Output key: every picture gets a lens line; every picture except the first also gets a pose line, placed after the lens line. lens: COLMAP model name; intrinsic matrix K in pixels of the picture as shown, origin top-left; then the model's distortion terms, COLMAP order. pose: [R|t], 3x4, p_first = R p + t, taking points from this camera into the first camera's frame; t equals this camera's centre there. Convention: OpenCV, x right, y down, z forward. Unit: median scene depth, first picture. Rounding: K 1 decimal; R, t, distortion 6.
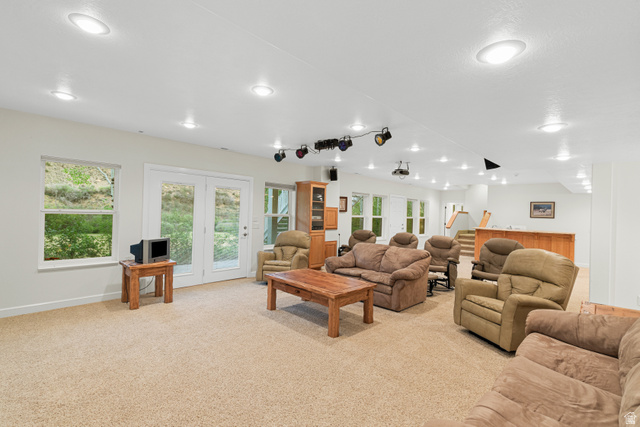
lens RADIAL K [[291.8, 0, 323.8], [0, 291.8, 213.5], [0, 0, 1]] dist [0.001023, 0.000198]
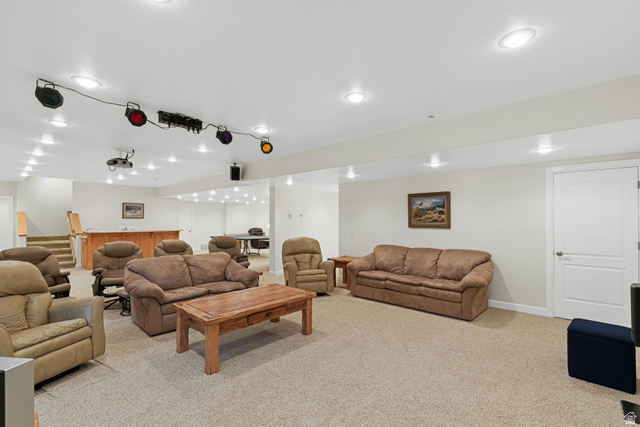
lens RADIAL K [[291.8, 0, 323.8], [0, 291.8, 213.5], [0, 0, 1]] dist [0.001023, 0.000198]
pose [[-0.038211, -0.005864, 0.999253, -0.699348], [0.004239, 0.999973, 0.006030, -0.016772], [-0.999261, 0.004466, -0.038185, 0.662798]]
